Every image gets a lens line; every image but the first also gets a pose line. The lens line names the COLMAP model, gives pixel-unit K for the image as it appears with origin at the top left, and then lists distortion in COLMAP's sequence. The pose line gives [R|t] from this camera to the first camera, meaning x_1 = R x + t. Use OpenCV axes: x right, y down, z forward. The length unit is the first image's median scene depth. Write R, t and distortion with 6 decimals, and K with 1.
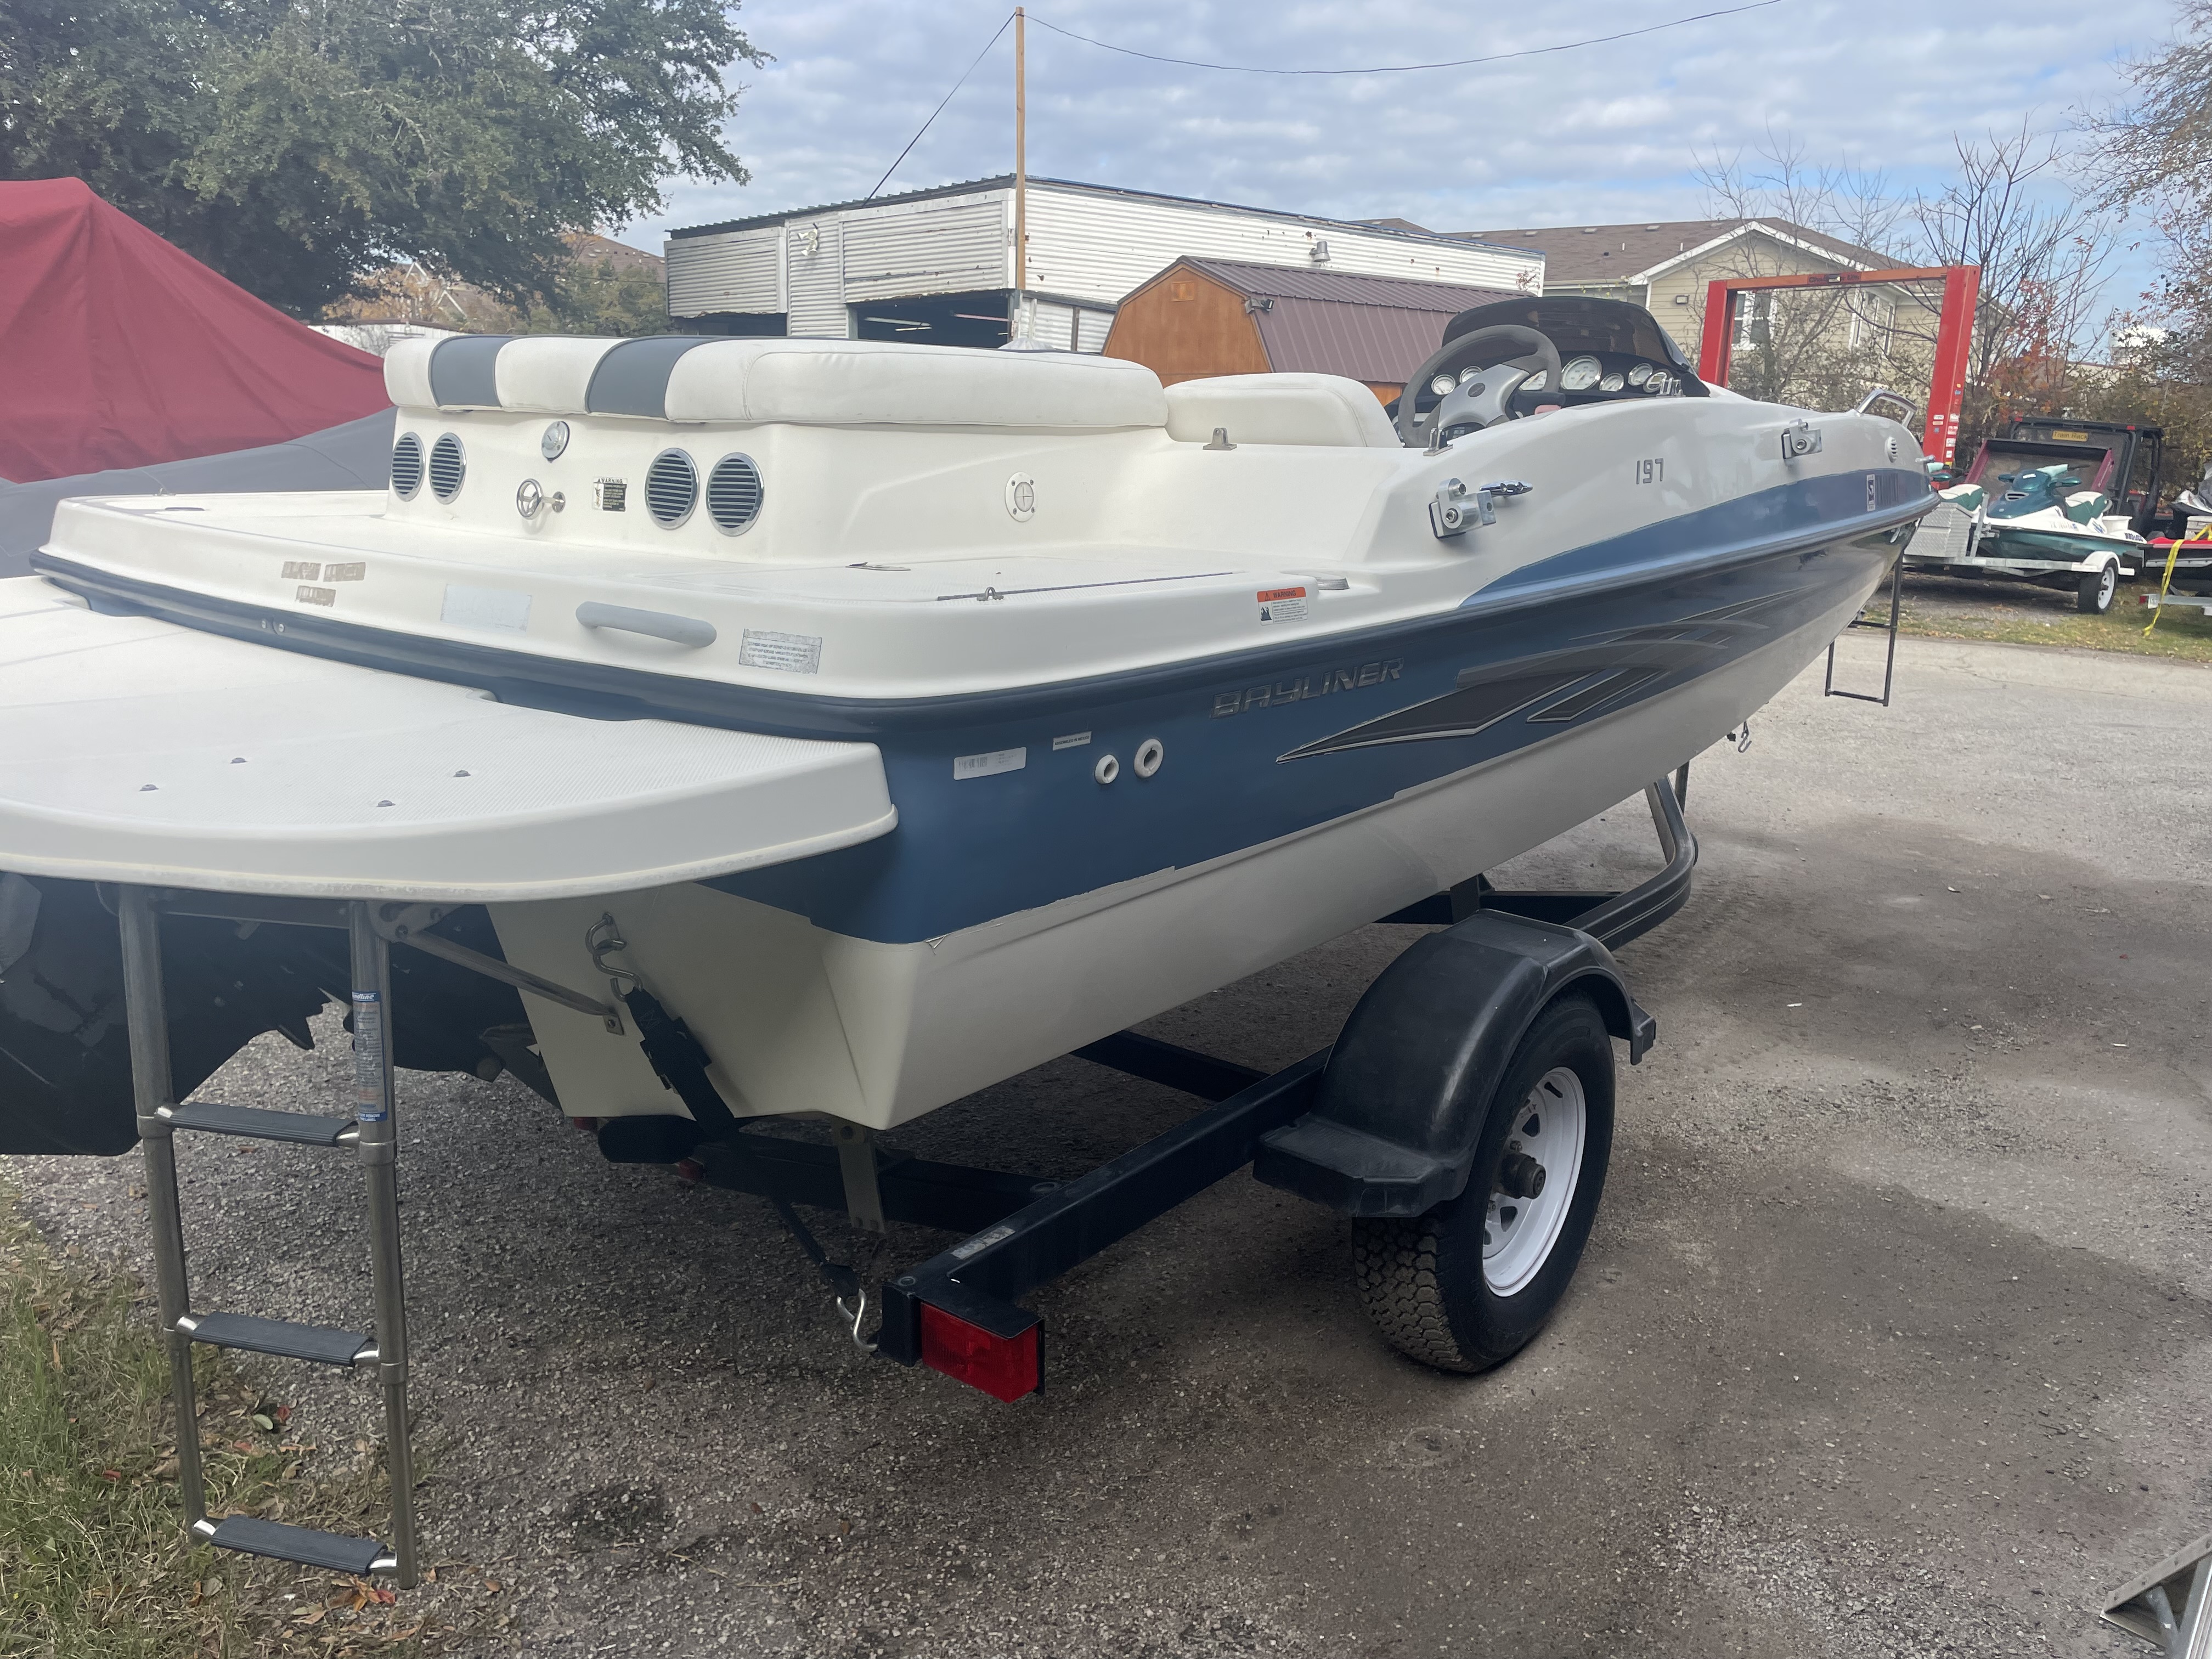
lens RADIAL K [[1716.5, 0, 1106.0], [0, 1716.5, 829.5], [0, 0, 1]] dist [0.087540, -0.118120]
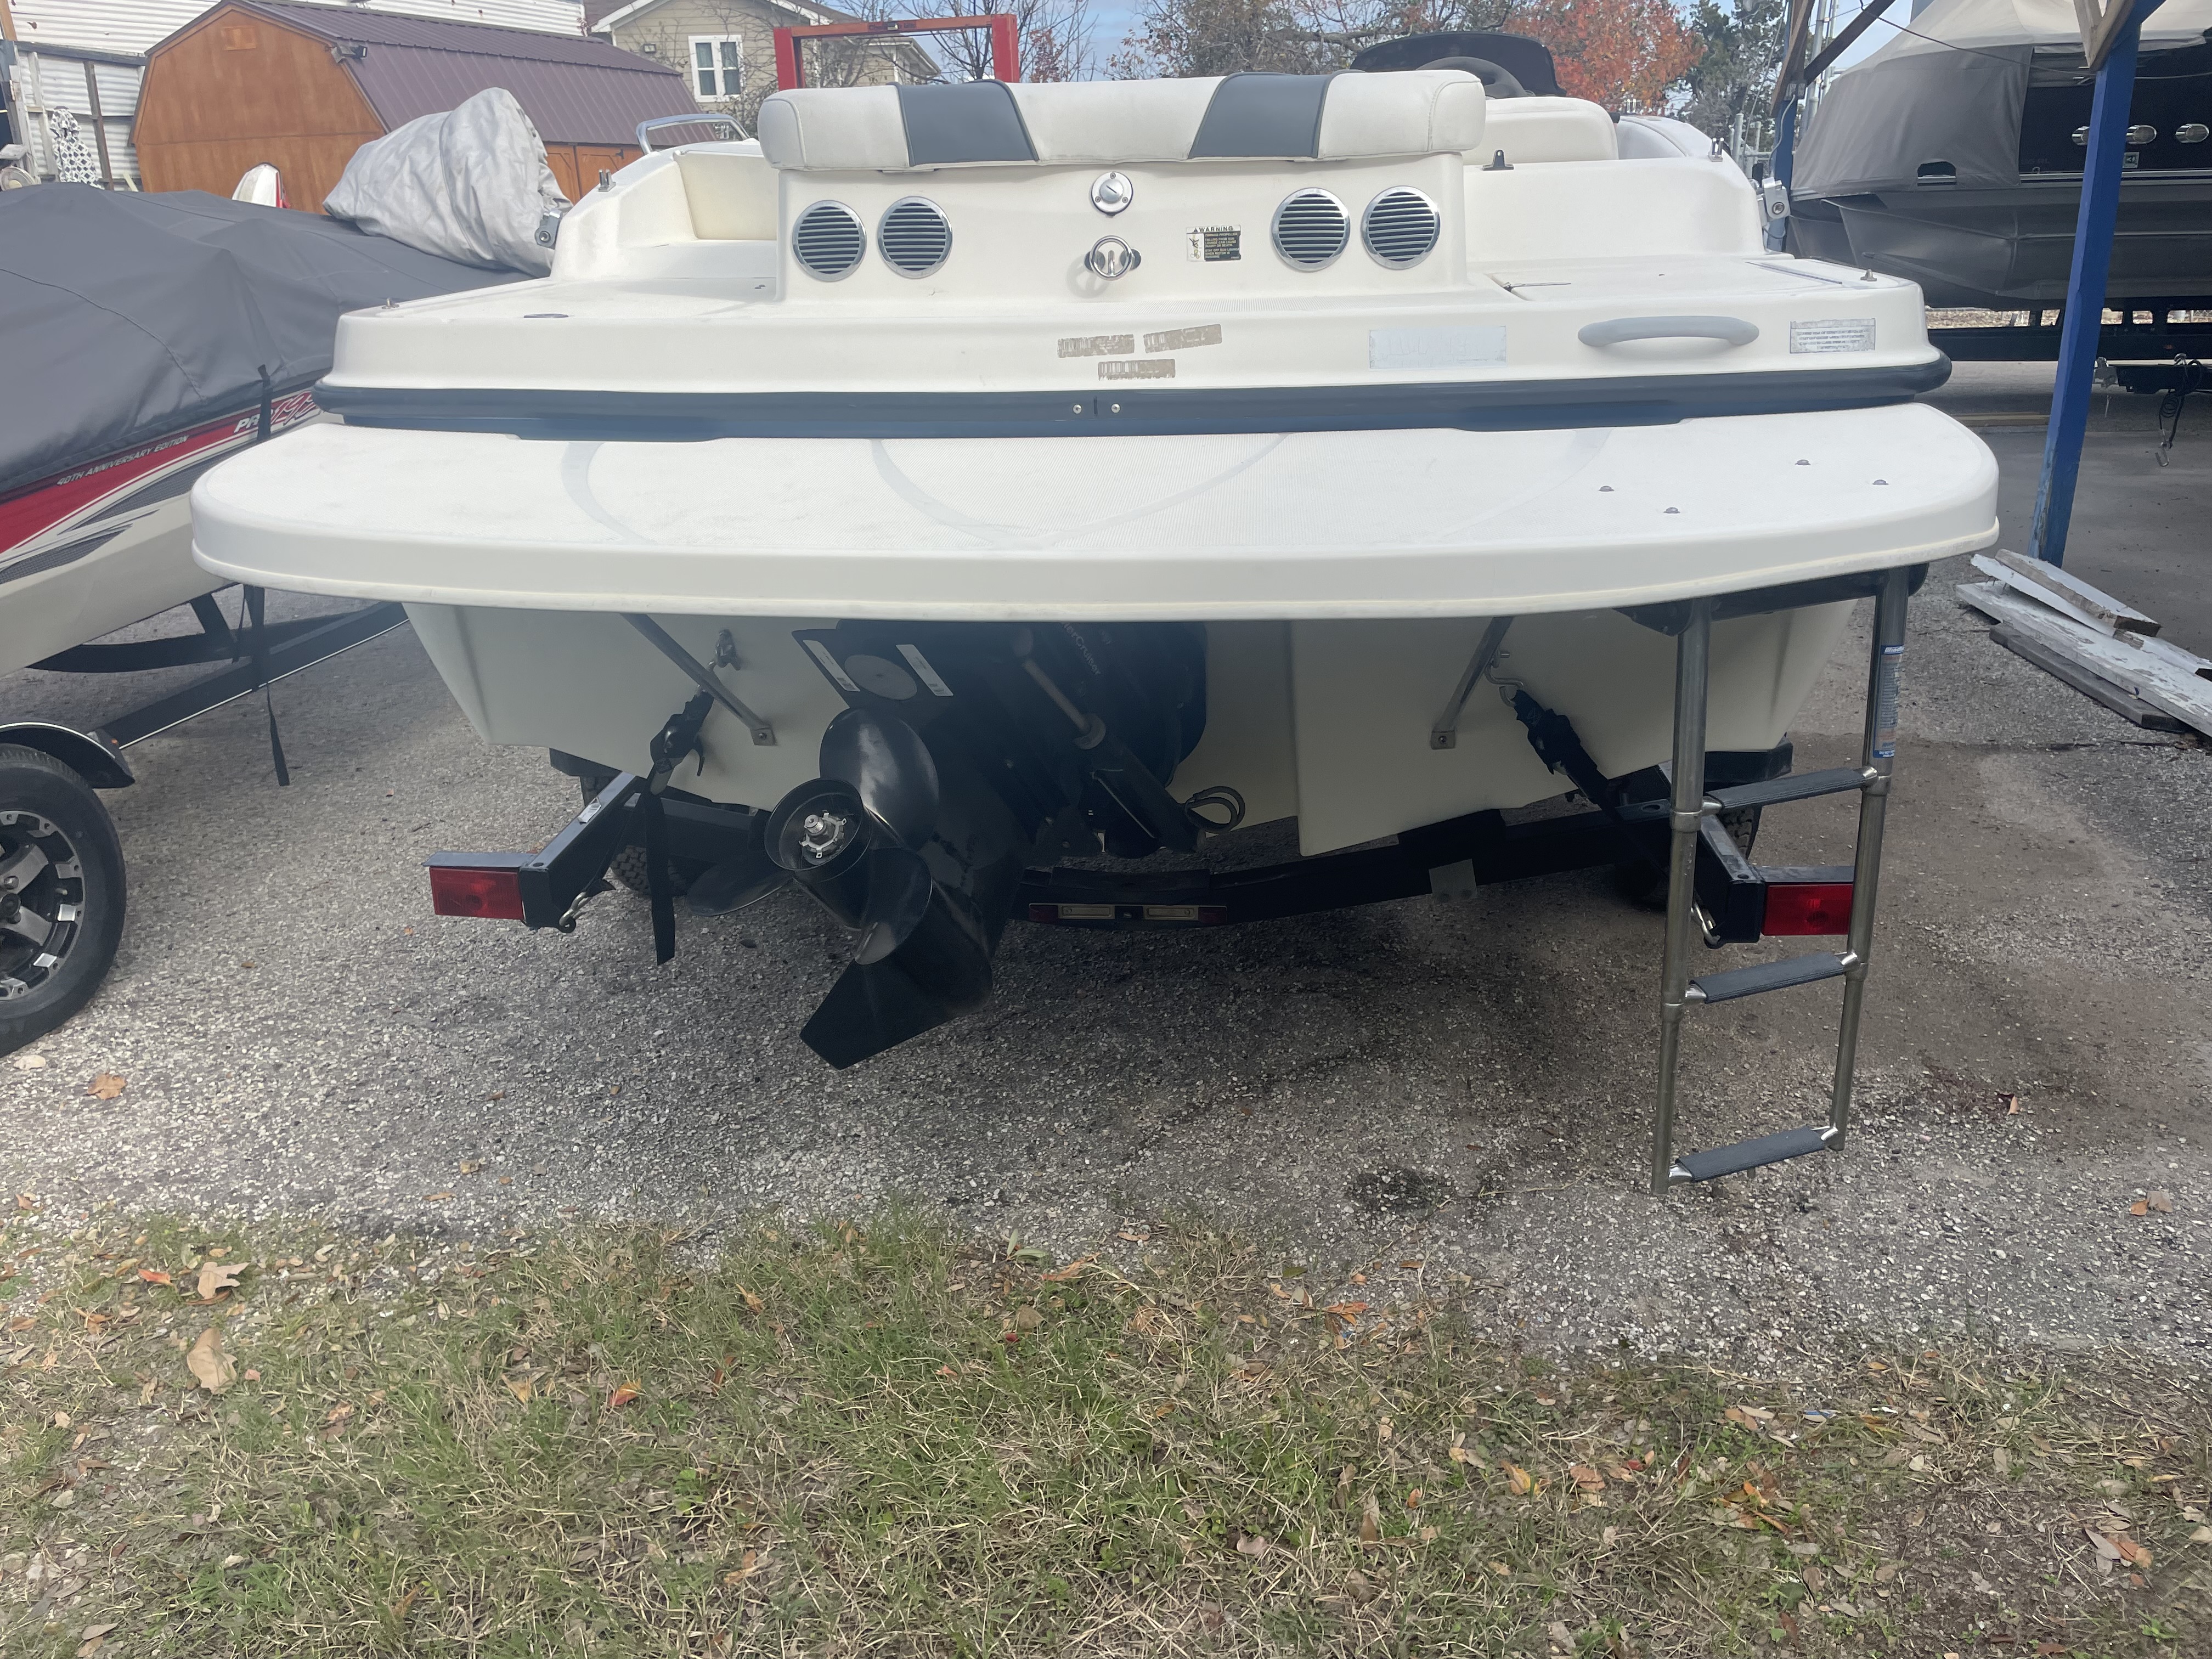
lens RADIAL K [[1720.0, 0, 1098.4], [0, 1720.0, 810.0], [0, 0, 1]] dist [0.089775, -0.113381]
pose [[0.824670, -0.239721, 0.512302, -0.929949], [0.179251, 0.969823, 0.165262, -0.055538], [-0.536459, -0.044456, 0.842754, 0.185675]]
